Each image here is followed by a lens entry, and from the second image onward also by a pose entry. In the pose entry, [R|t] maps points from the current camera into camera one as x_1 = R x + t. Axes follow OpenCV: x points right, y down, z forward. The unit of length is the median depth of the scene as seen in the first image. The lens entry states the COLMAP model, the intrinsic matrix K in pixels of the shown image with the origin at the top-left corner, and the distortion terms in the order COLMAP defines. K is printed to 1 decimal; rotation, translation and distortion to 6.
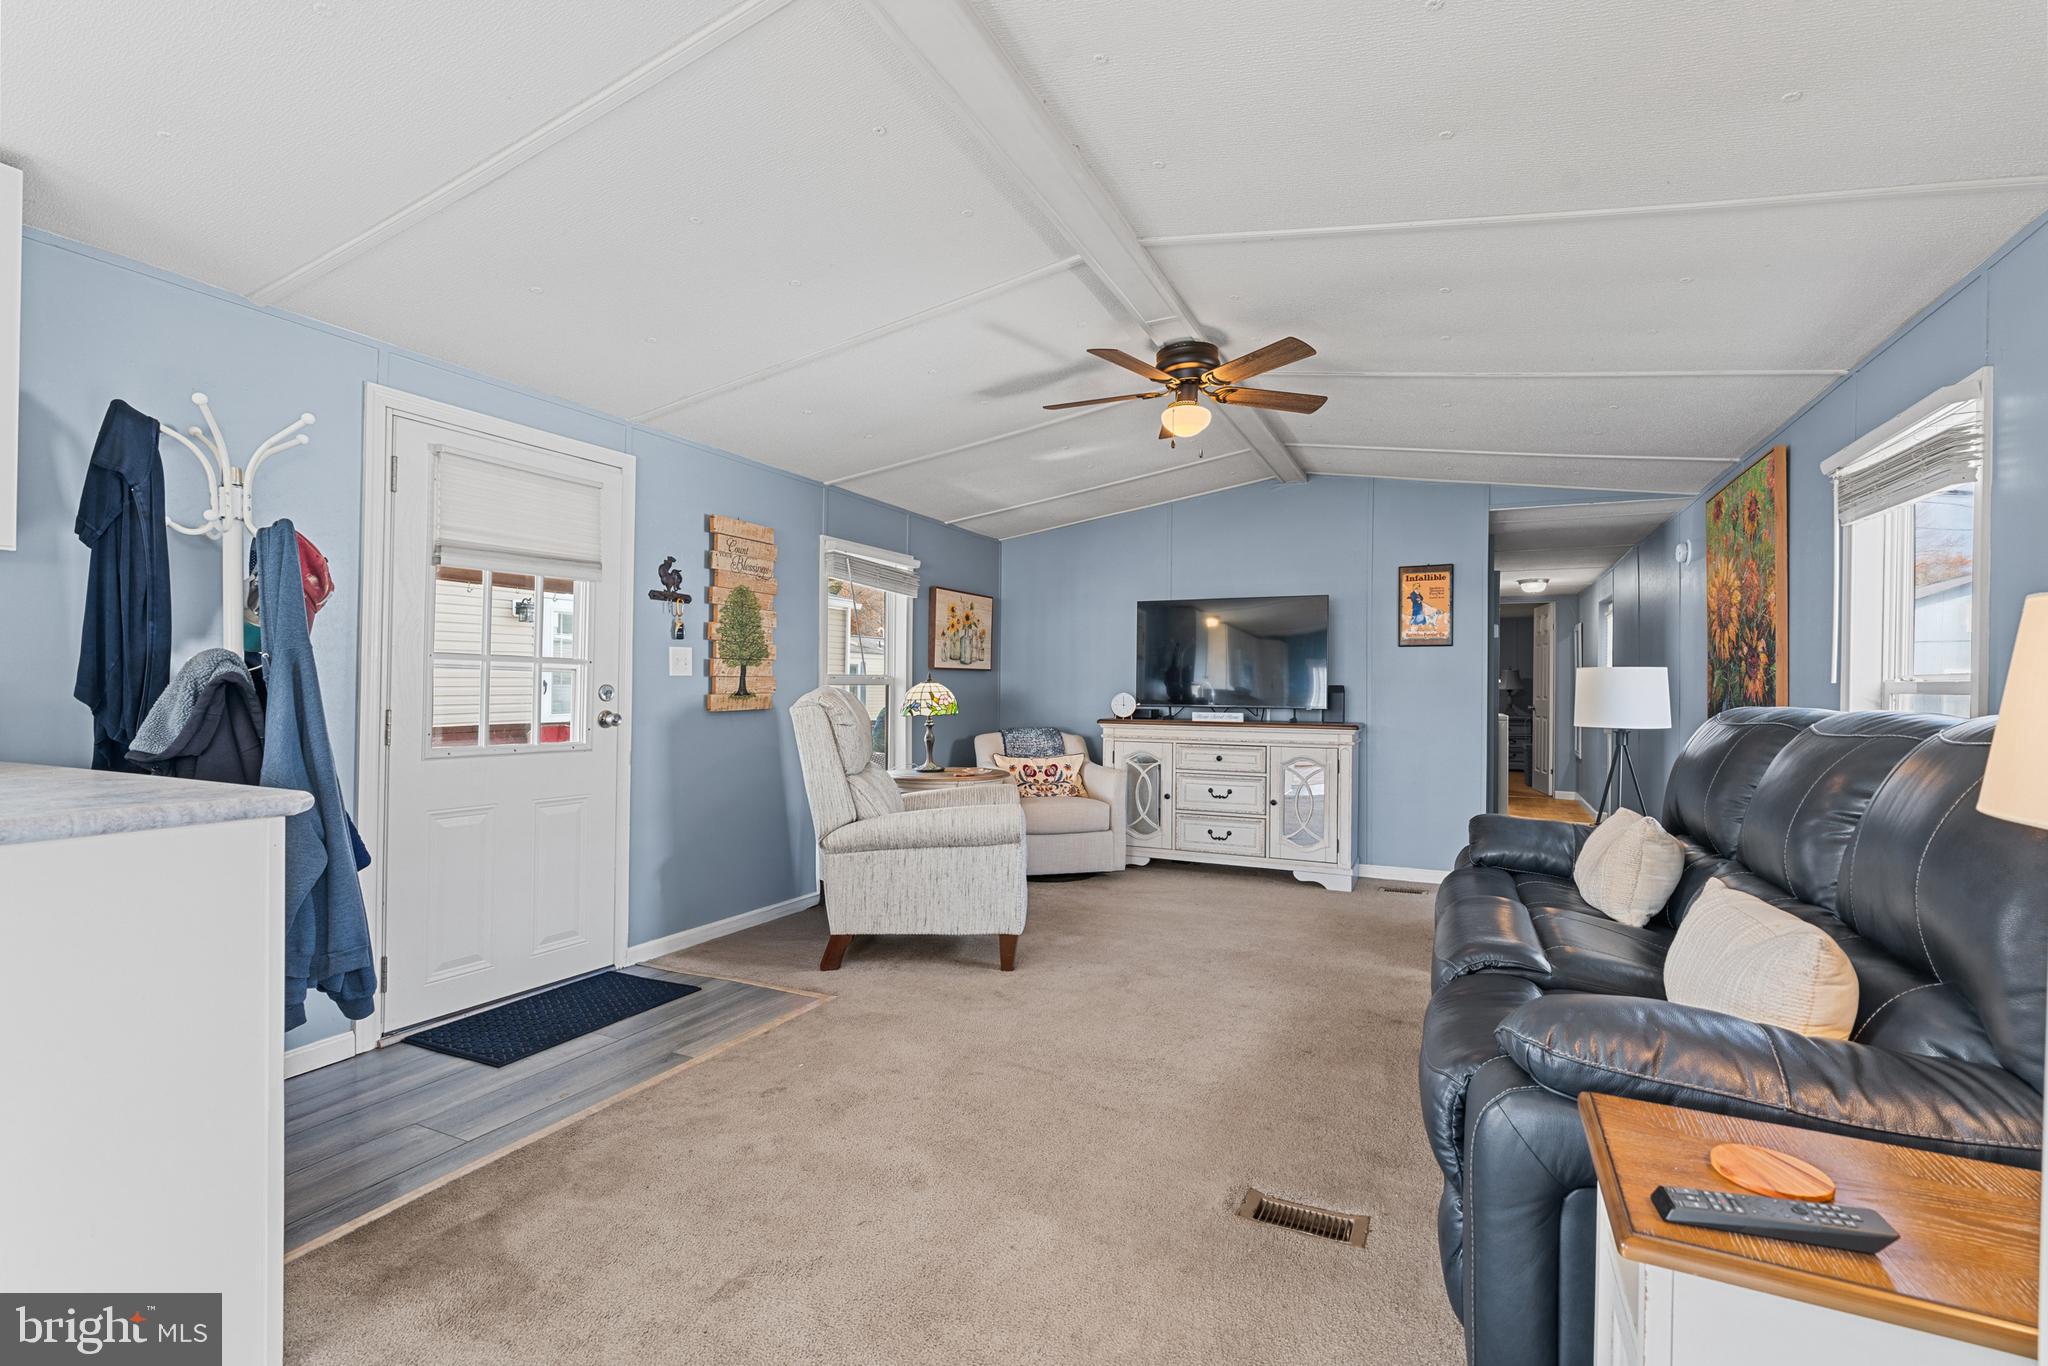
lens RADIAL K [[910.8, 0, 1023.7], [0, 910.8, 681.5], [0, 0, 1]] dist [0.000616, 0.000076]
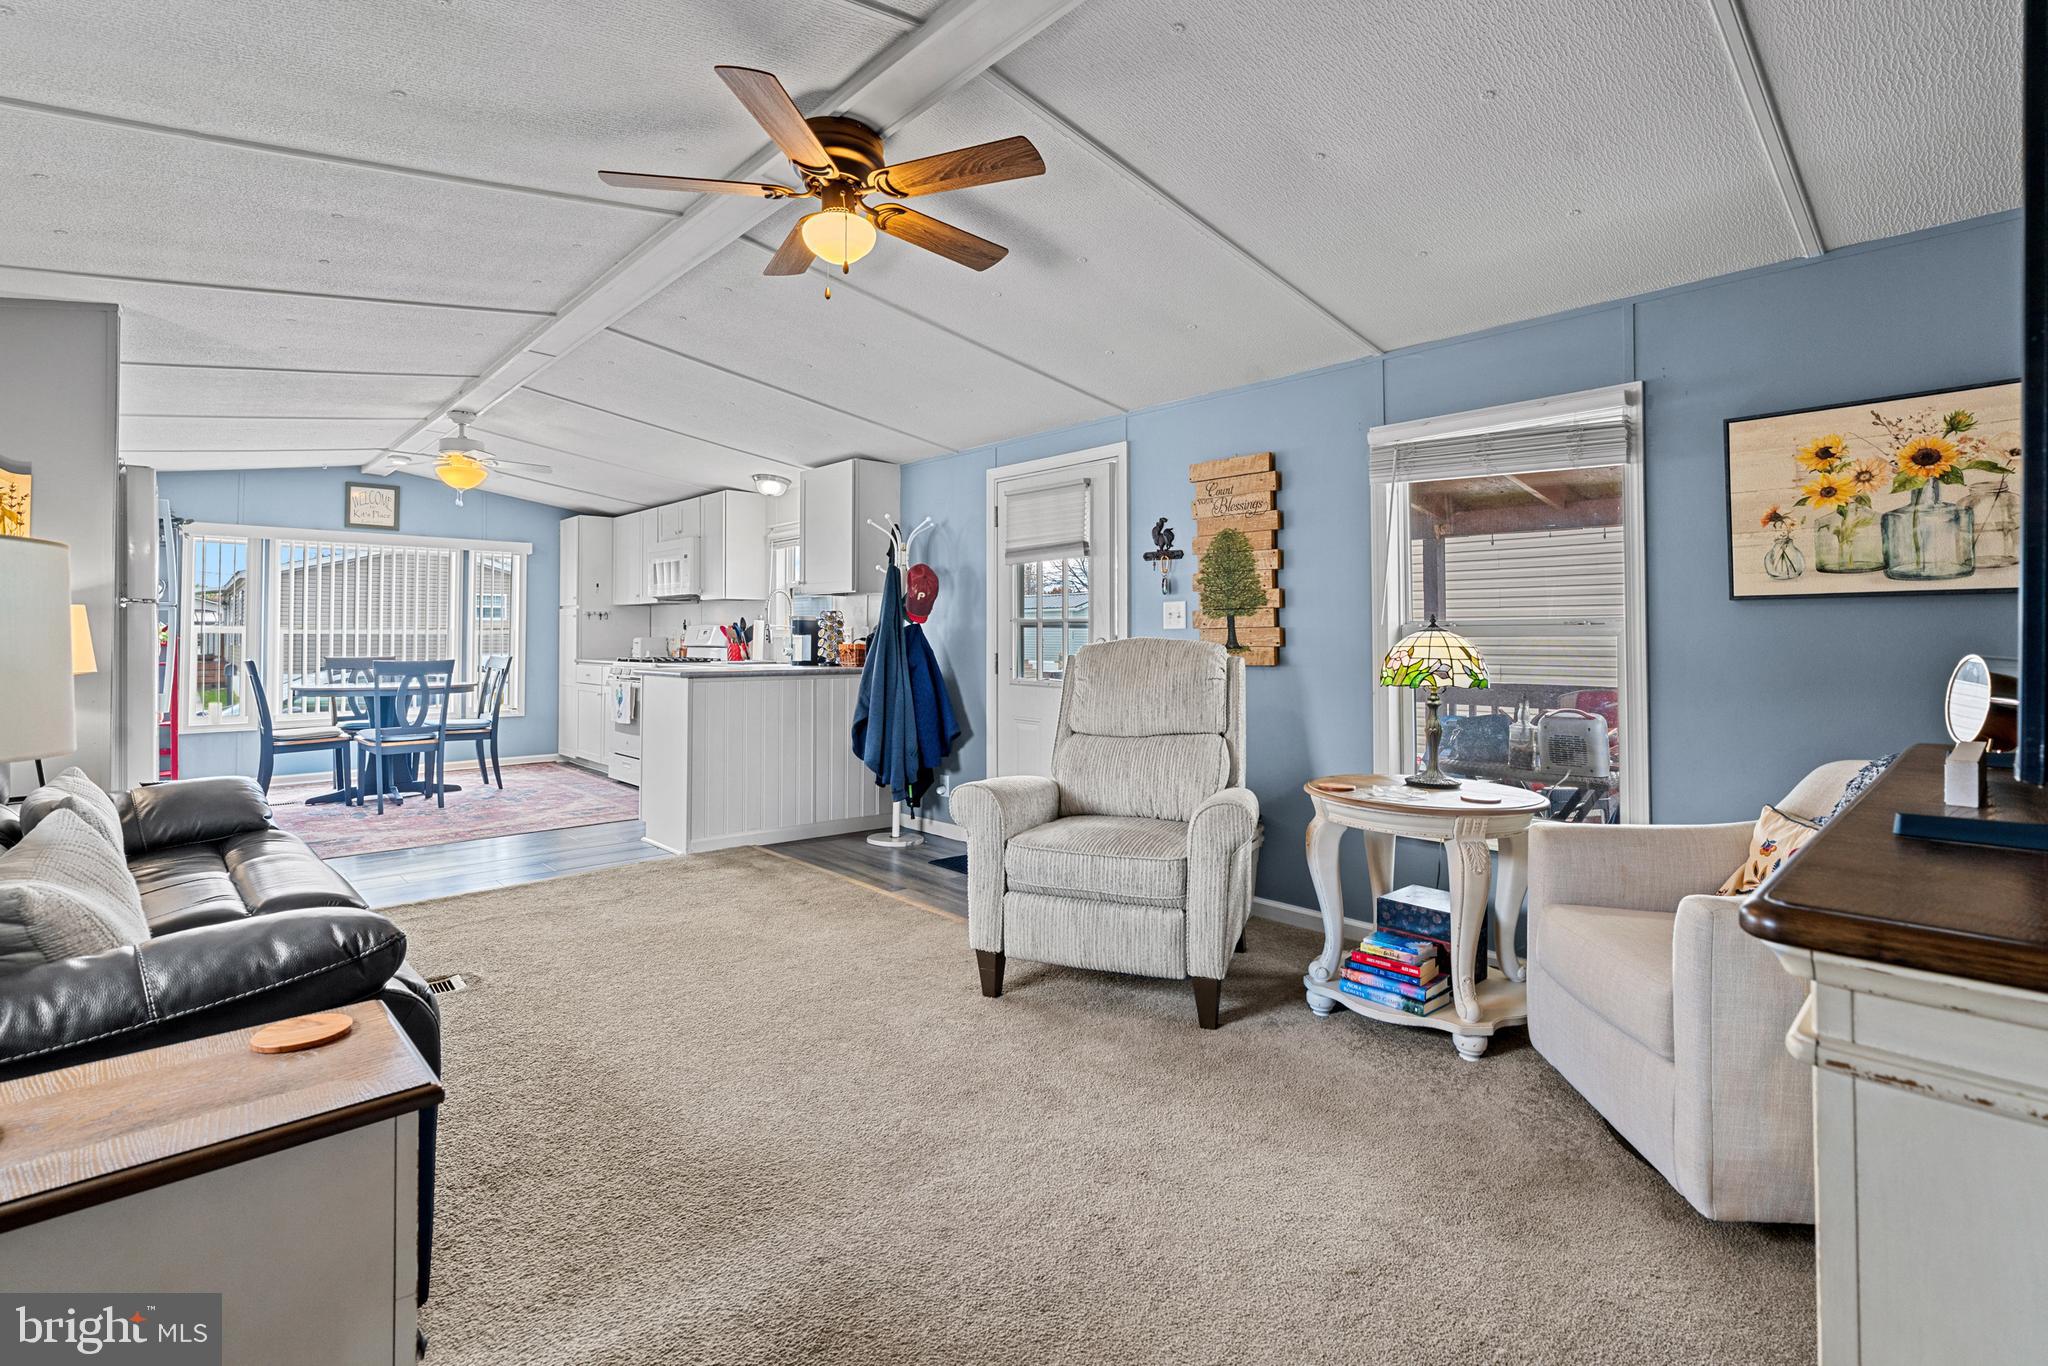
lens RADIAL K [[910.8, 0, 1004.8], [0, 910.8, 636.2], [0, 0, 1]] dist [0.000616, 0.000076]
pose [[-0.356576, -0.017867, -0.934095, 0.617571], [-0.005046, 0.999839, -0.017199, 0.019447], [0.934253, -0.001419, -0.356609, 1.104204]]
